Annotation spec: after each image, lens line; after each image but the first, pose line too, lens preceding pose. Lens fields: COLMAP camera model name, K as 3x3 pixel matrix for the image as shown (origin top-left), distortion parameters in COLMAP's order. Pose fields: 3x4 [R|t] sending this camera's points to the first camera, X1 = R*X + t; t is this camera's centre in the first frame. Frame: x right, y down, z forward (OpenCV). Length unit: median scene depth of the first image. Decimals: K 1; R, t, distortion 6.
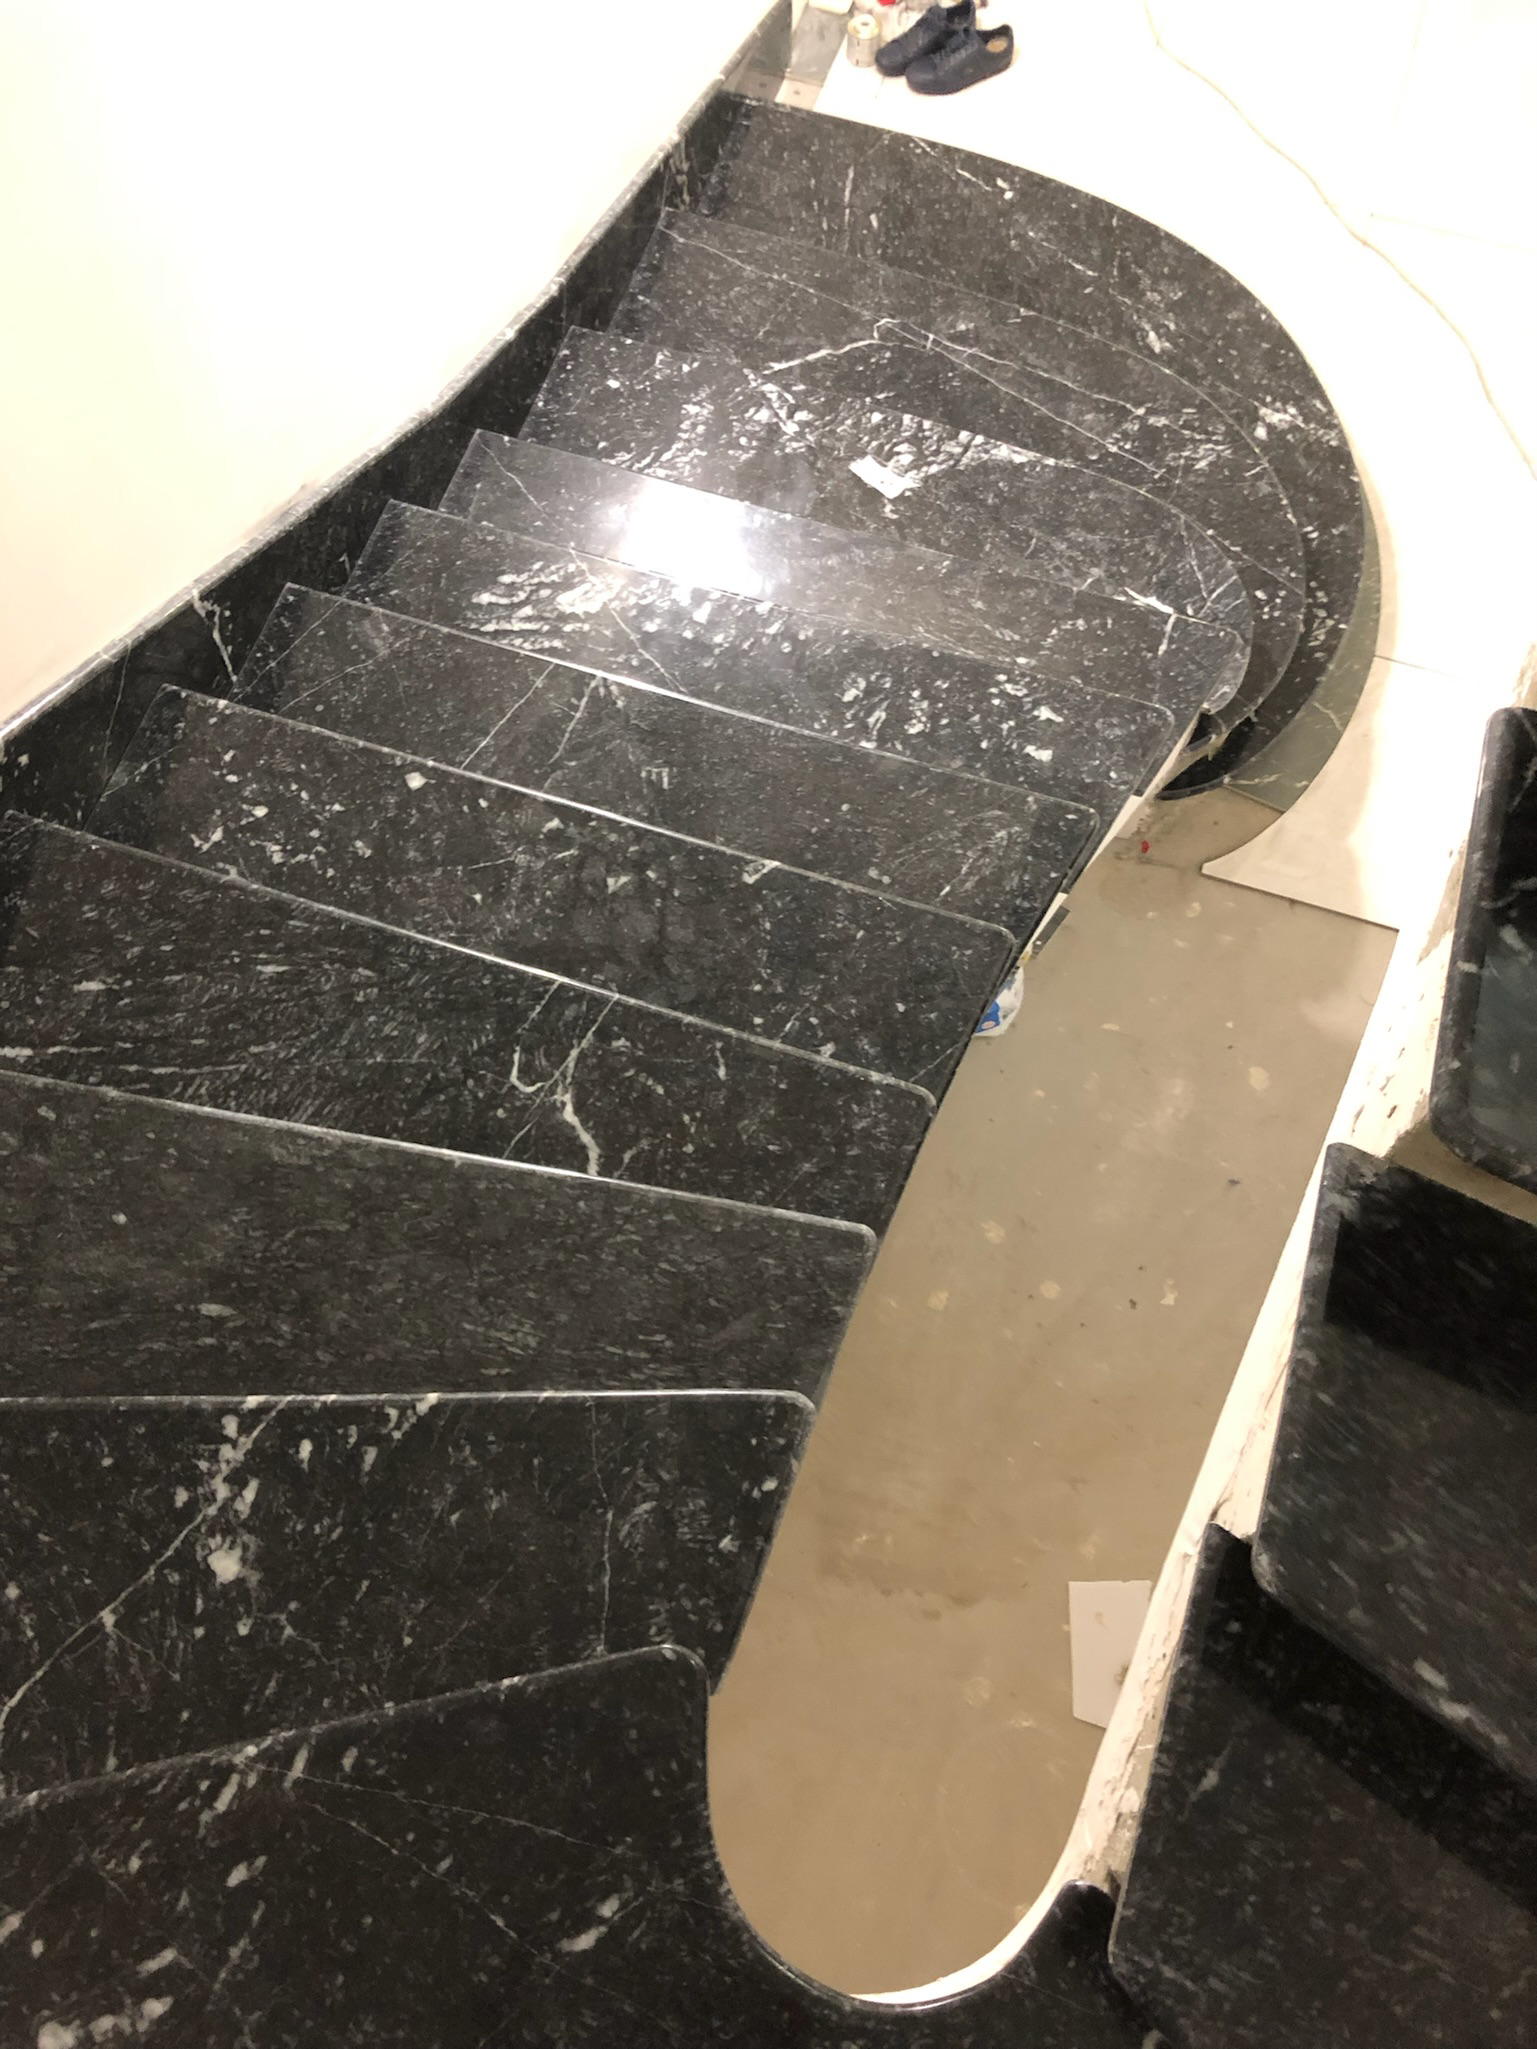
lens RADIAL K [[1677.6, 0, 761.0], [0, 1677.6, 1021.8], [0, 0, 1]] dist [0.015970, -0.005203]
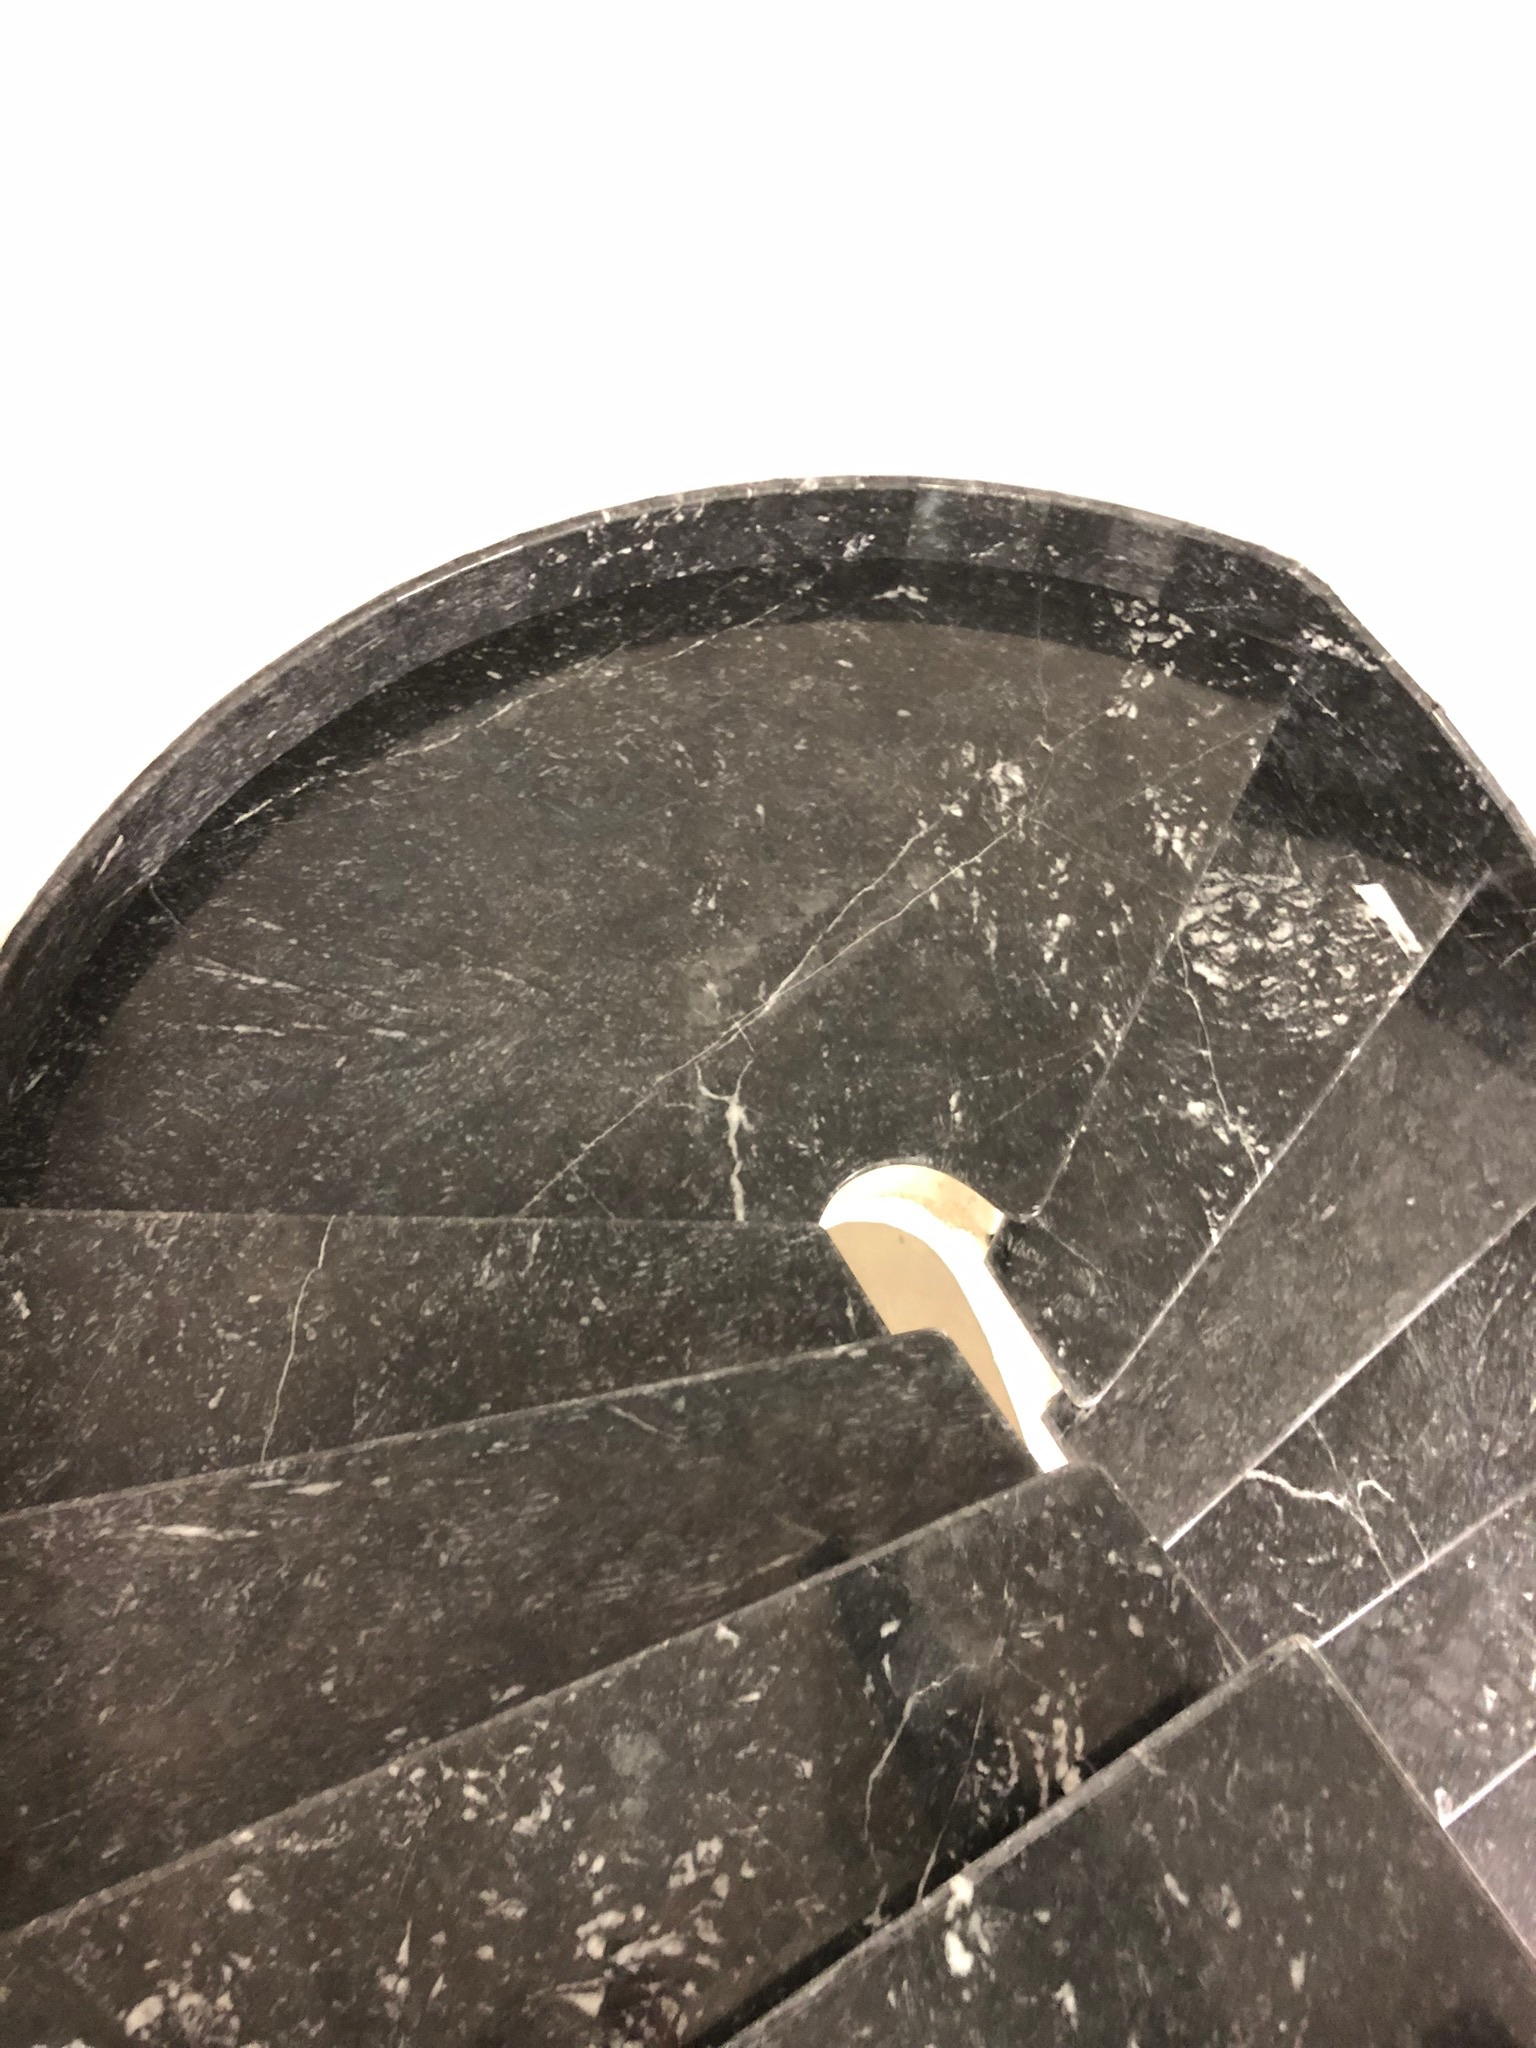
lens RADIAL K [[1676.8, 0, 777.4], [0, 1676.8, 1035.2], [0, 0, 1]] dist [0.015970, -0.005203]
pose [[-0.639234, 0.652200, -0.407449, 0.491523], [-0.736209, -0.365912, 0.569302, -0.259419], [0.222209, 0.663885, 0.714059, -0.336335]]
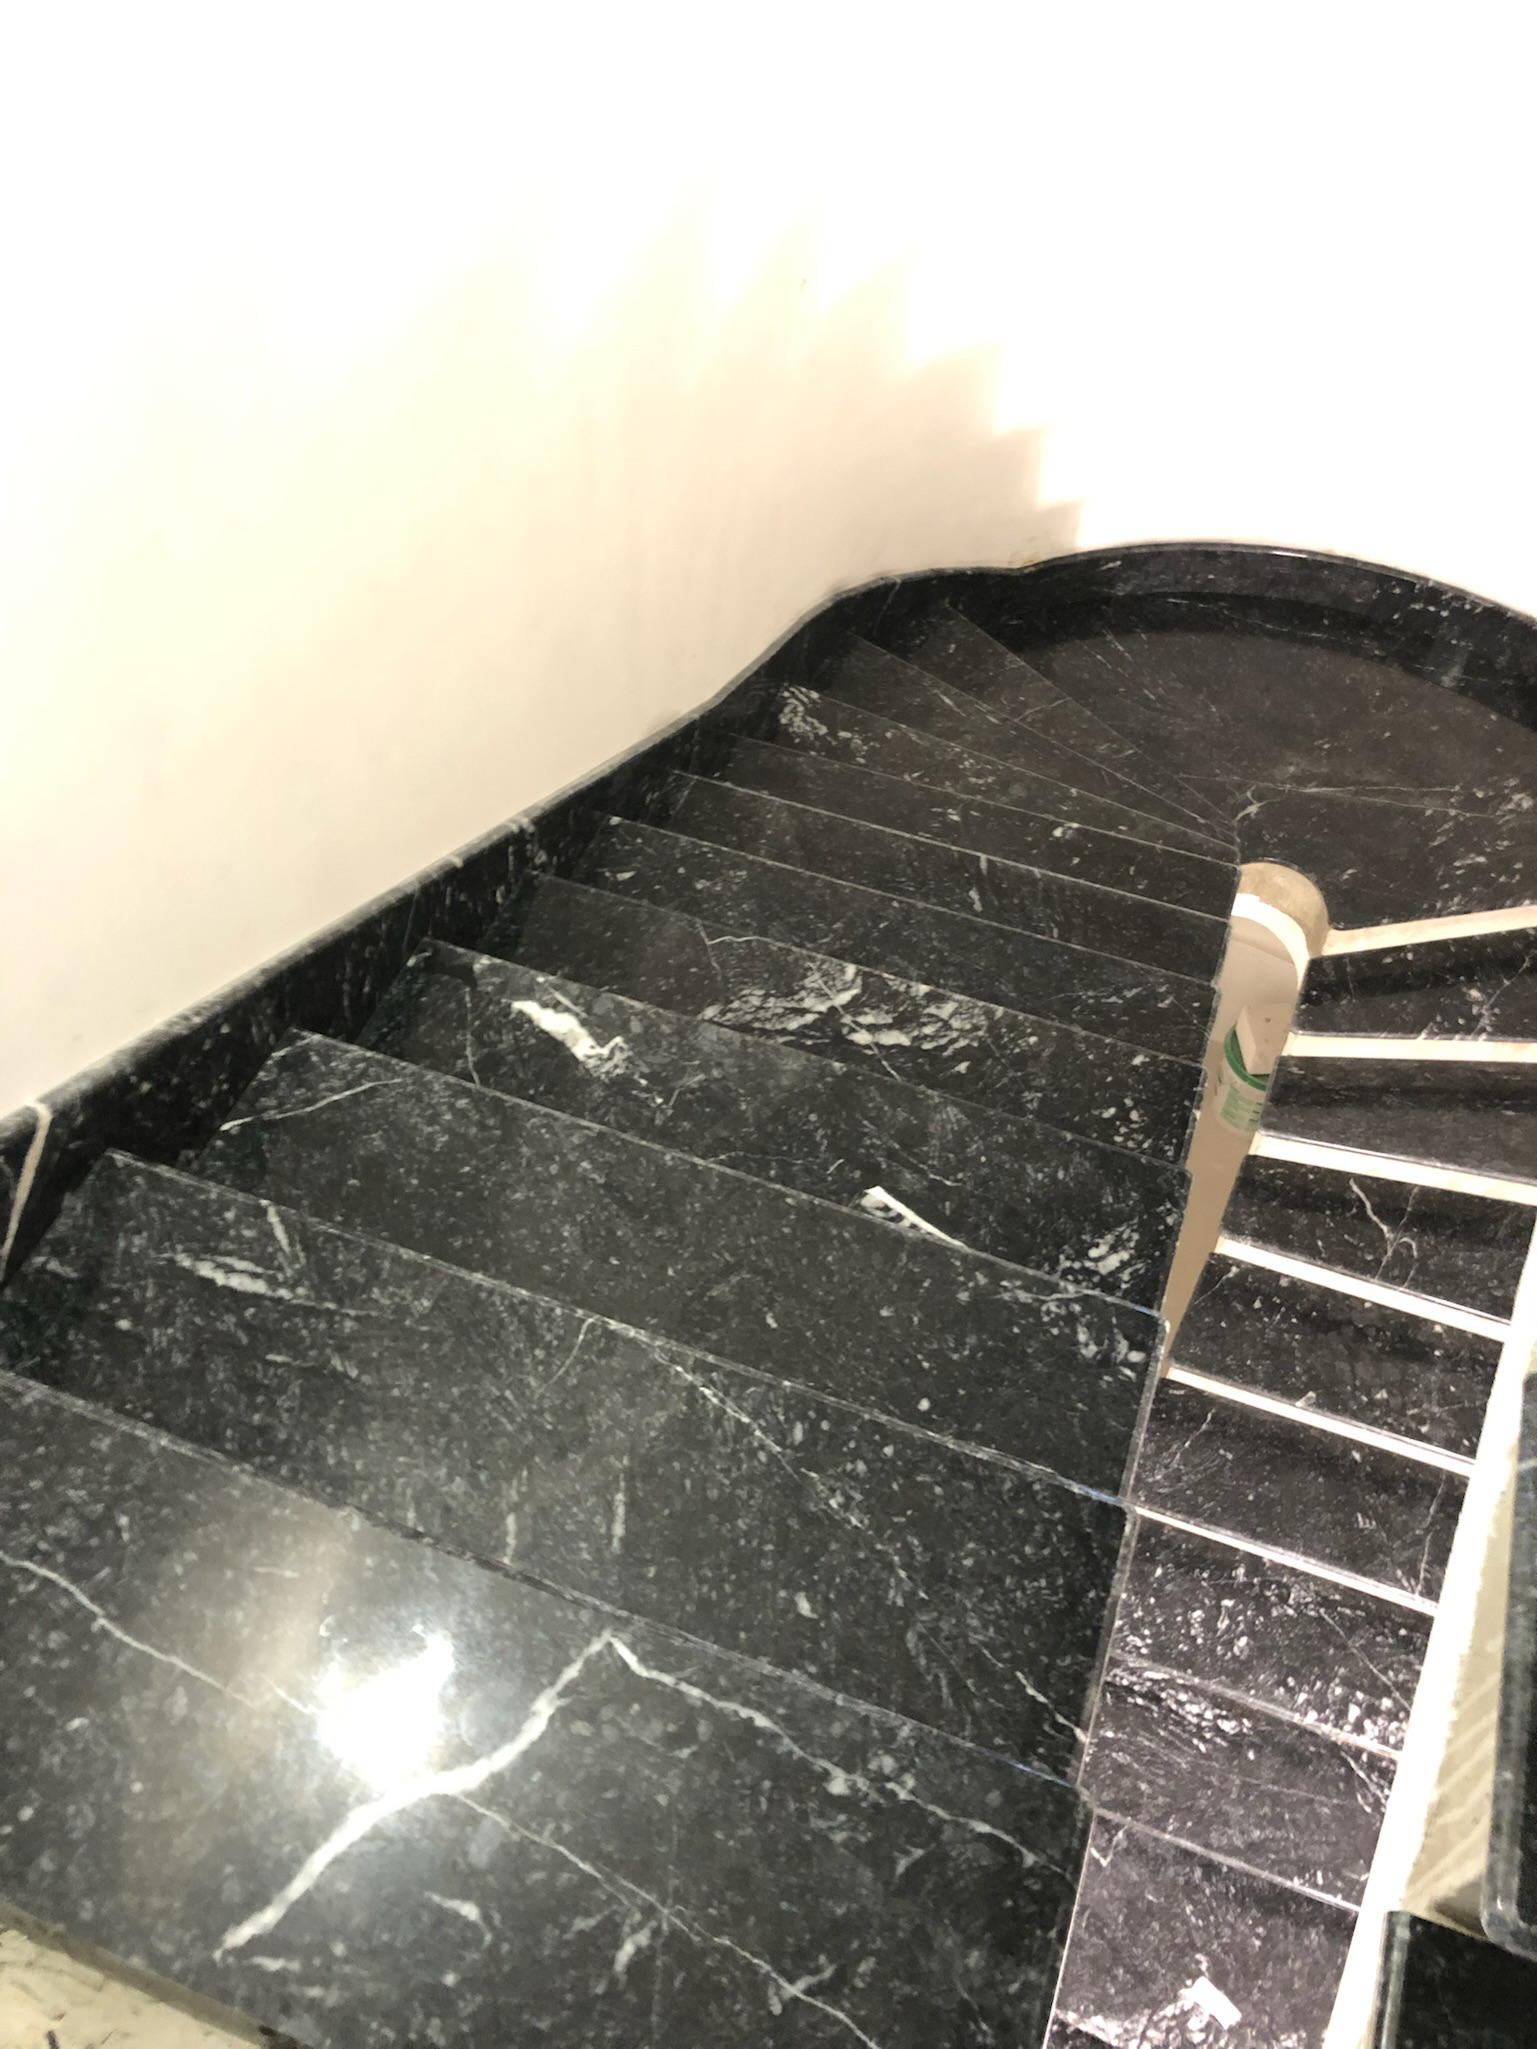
lens RADIAL K [[1677.6, 0, 760.2], [0, 1677.6, 1021.5], [0, 0, 1]] dist [0.015970, -0.005203]
pose [[-0.999263, -0.038245, 0.003272, 0.726059], [0.022044, -0.501999, 0.864587, -1.777041], [-0.031424, 0.864022, 0.502473, -0.343032]]
